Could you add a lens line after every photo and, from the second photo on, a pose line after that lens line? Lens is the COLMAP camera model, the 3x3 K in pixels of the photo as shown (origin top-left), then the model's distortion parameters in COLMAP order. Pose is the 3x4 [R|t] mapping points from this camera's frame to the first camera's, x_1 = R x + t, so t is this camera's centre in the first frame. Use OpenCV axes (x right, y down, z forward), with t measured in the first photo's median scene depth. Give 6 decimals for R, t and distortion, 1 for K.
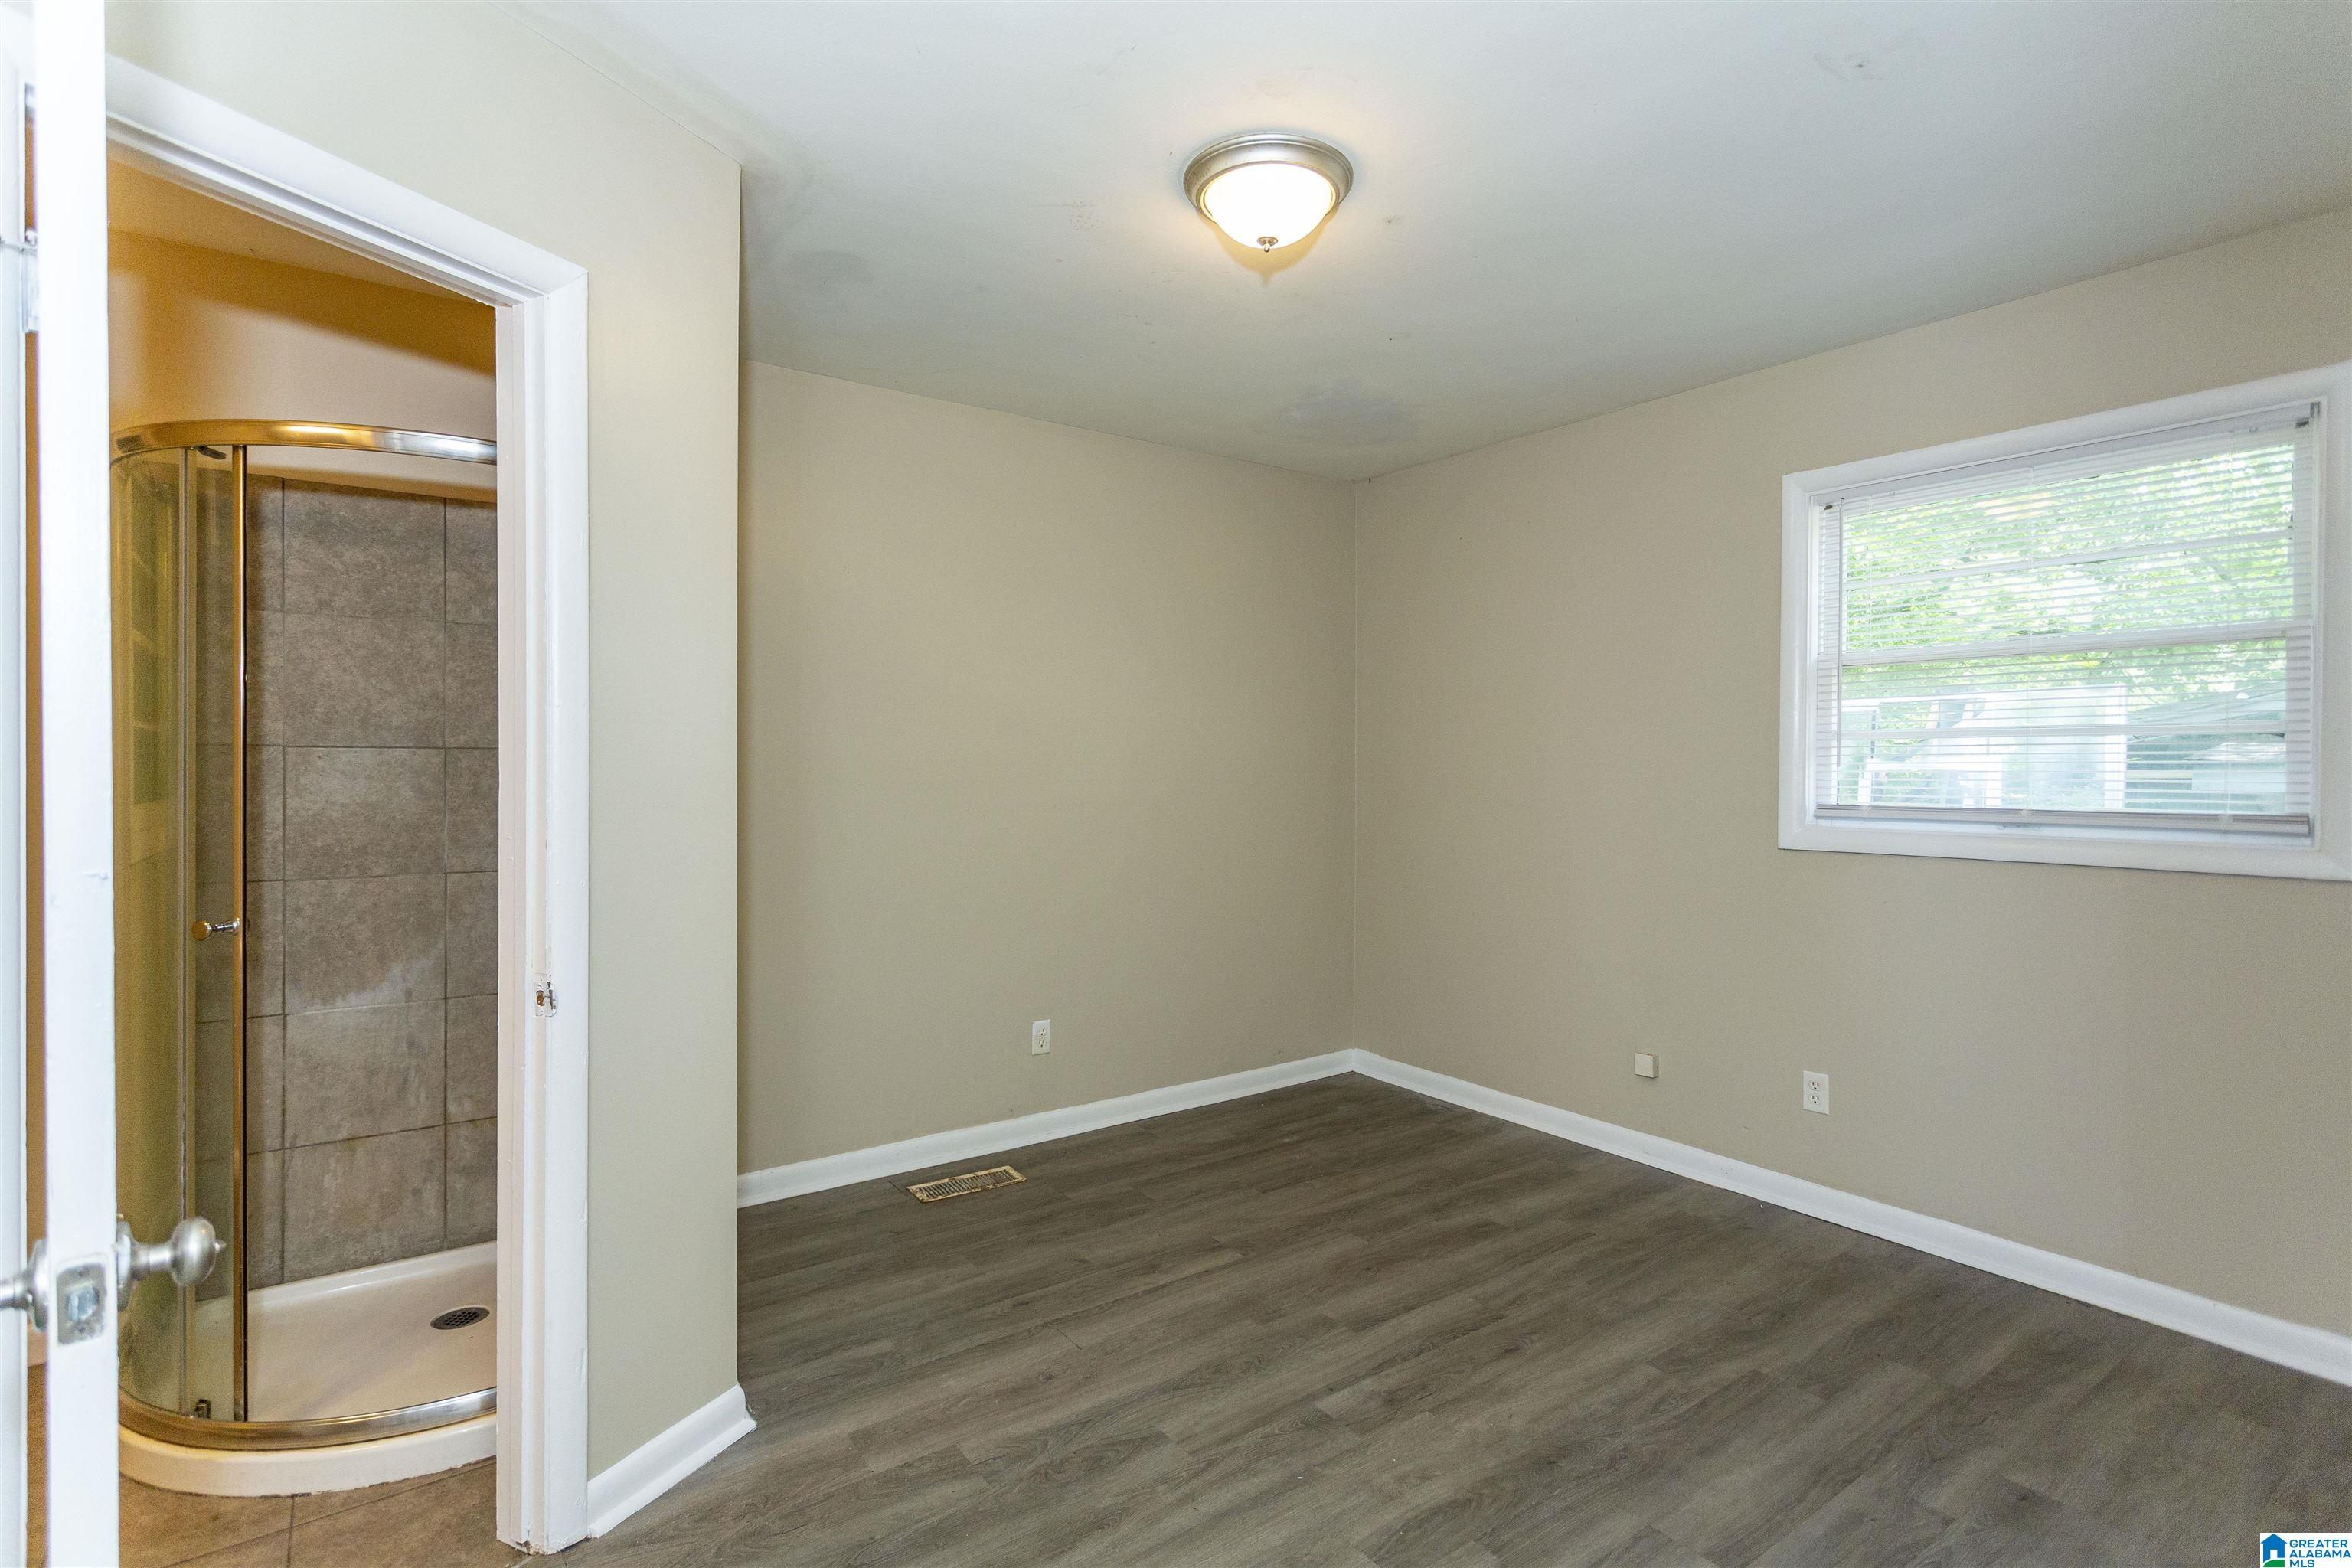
lens RADIAL K [[1125.4, 0, 1170.4], [0, 1125.4, 772.1], [0, 0, 1]] dist [0.002420, 0.000798]
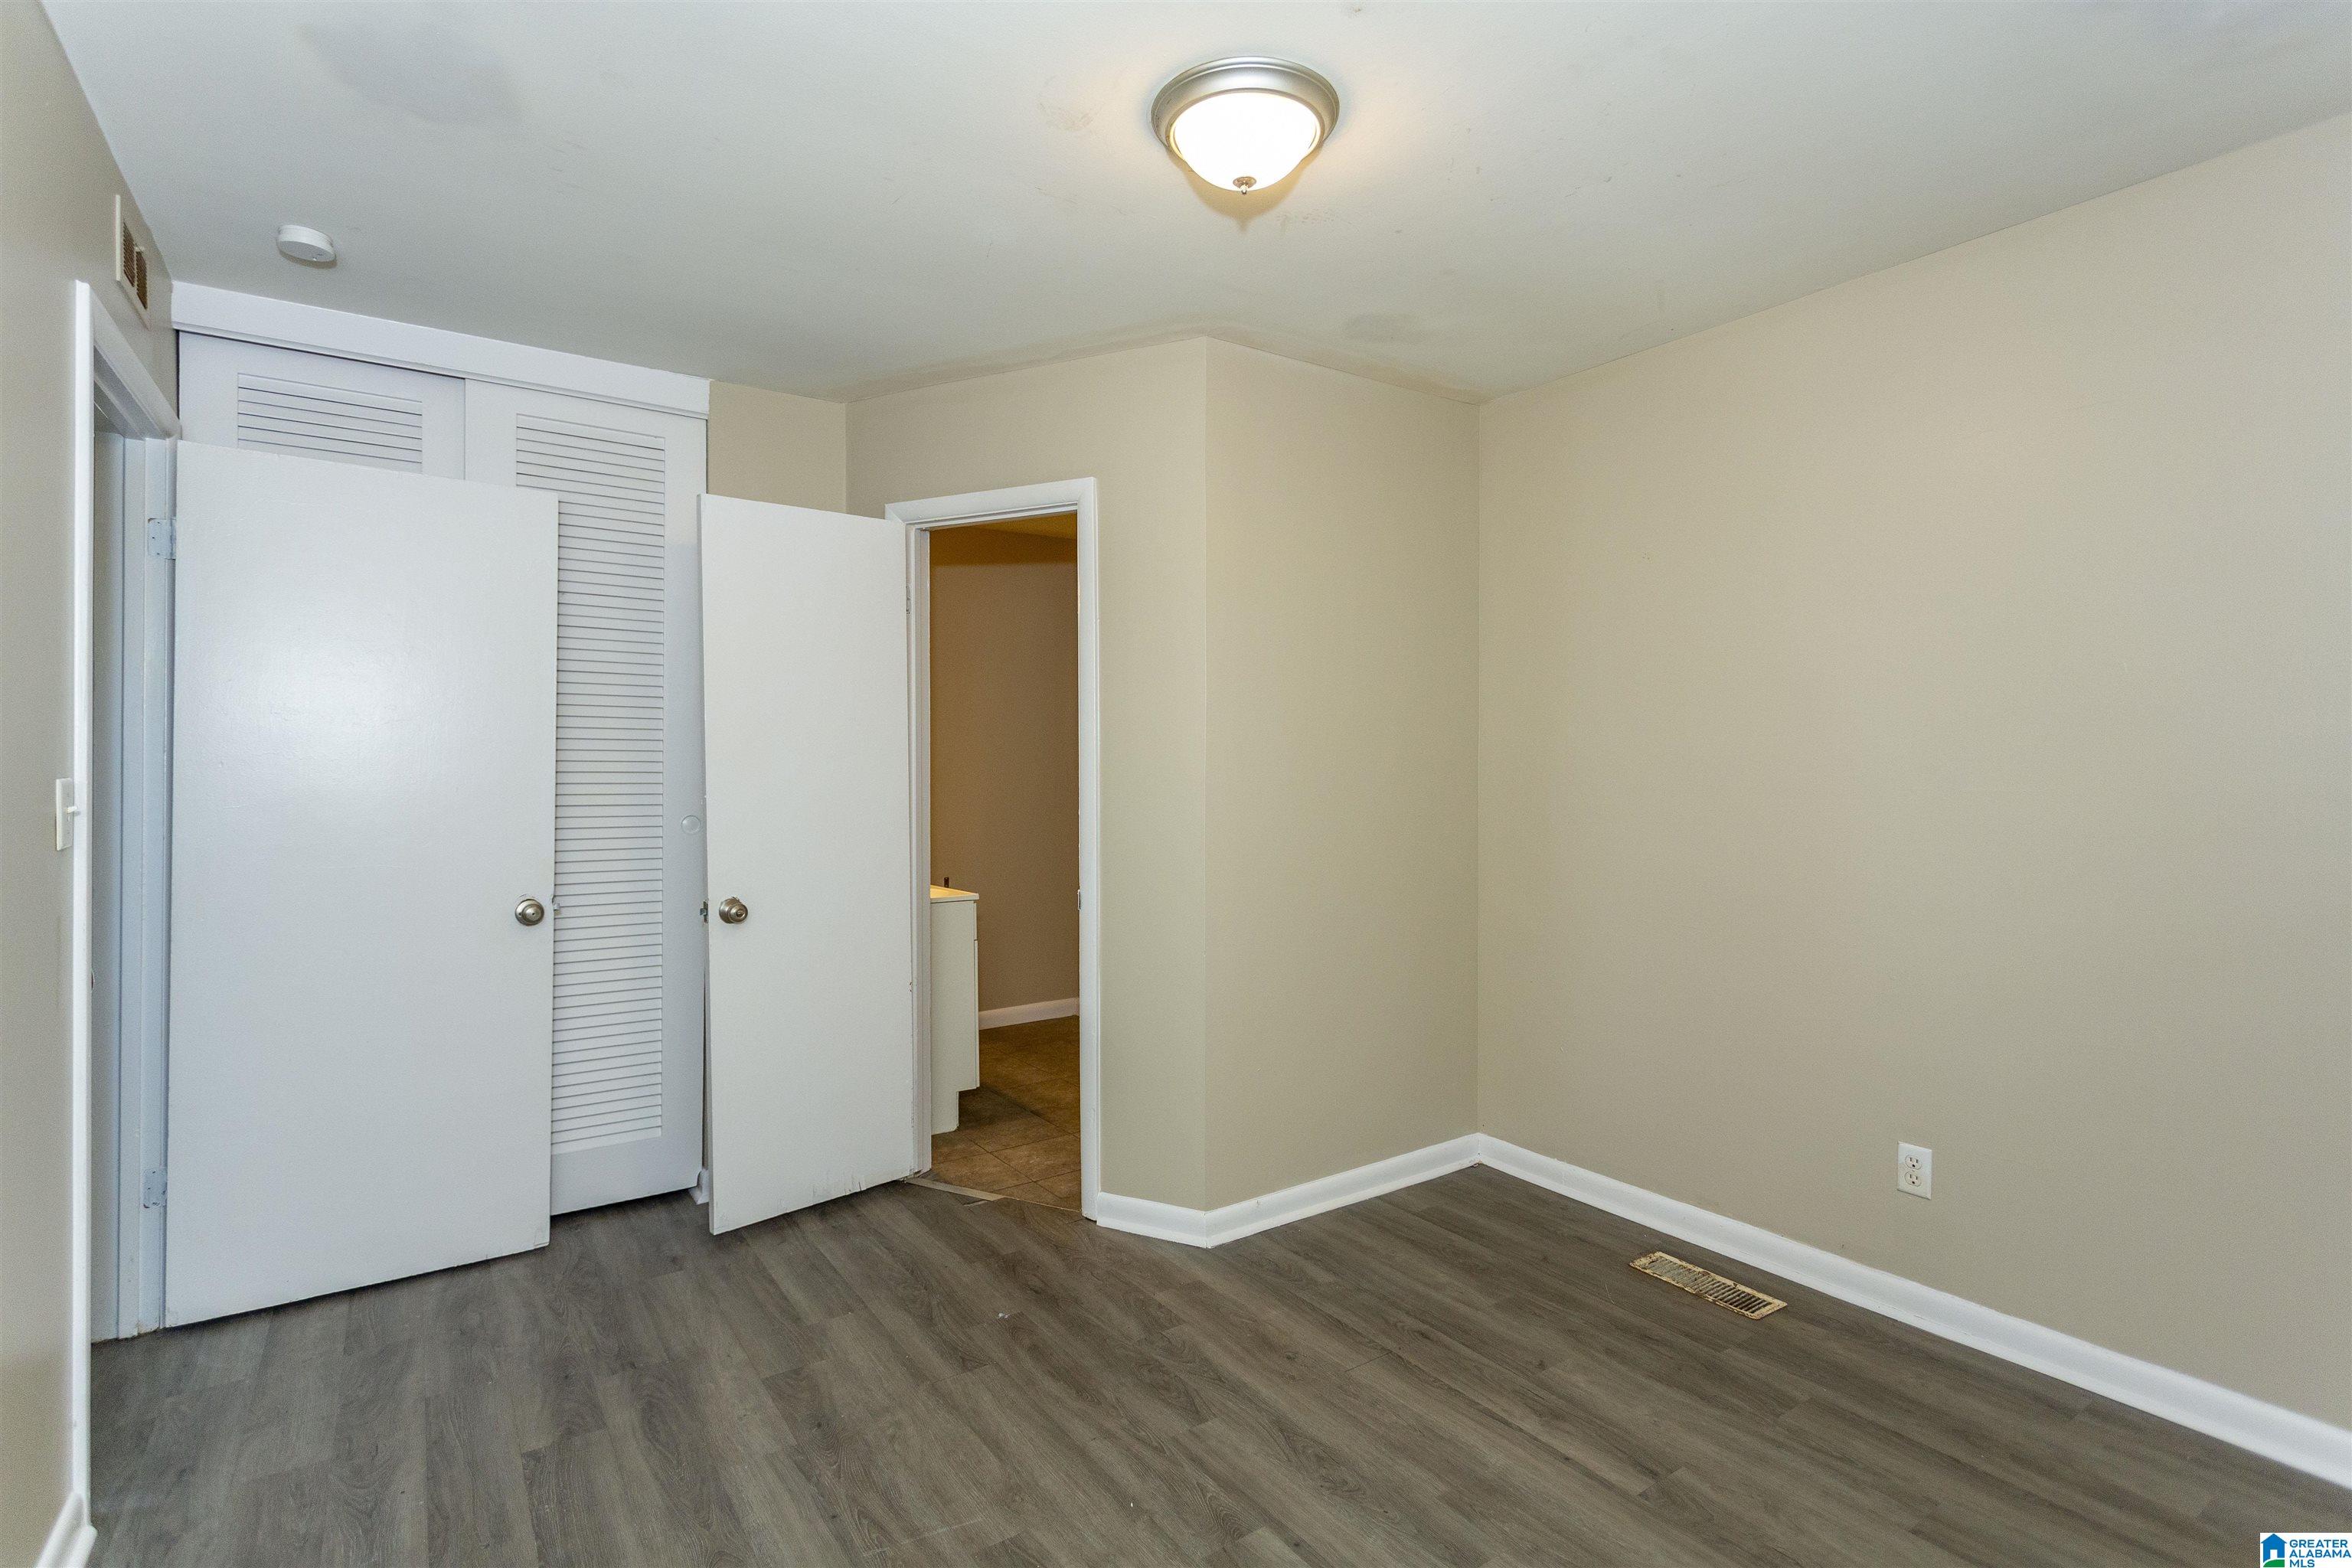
lens RADIAL K [[1125.4, 0, 1170.4], [0, 1125.4, 772.1], [0, 0, 1]] dist [0.002420, 0.000798]
pose [[-0.031936, 0.000617, -0.999490, 0.806508], [-0.008320, 0.999965, 0.000883, -0.004569], [0.999455, 0.008344, -0.031930, 0.788131]]
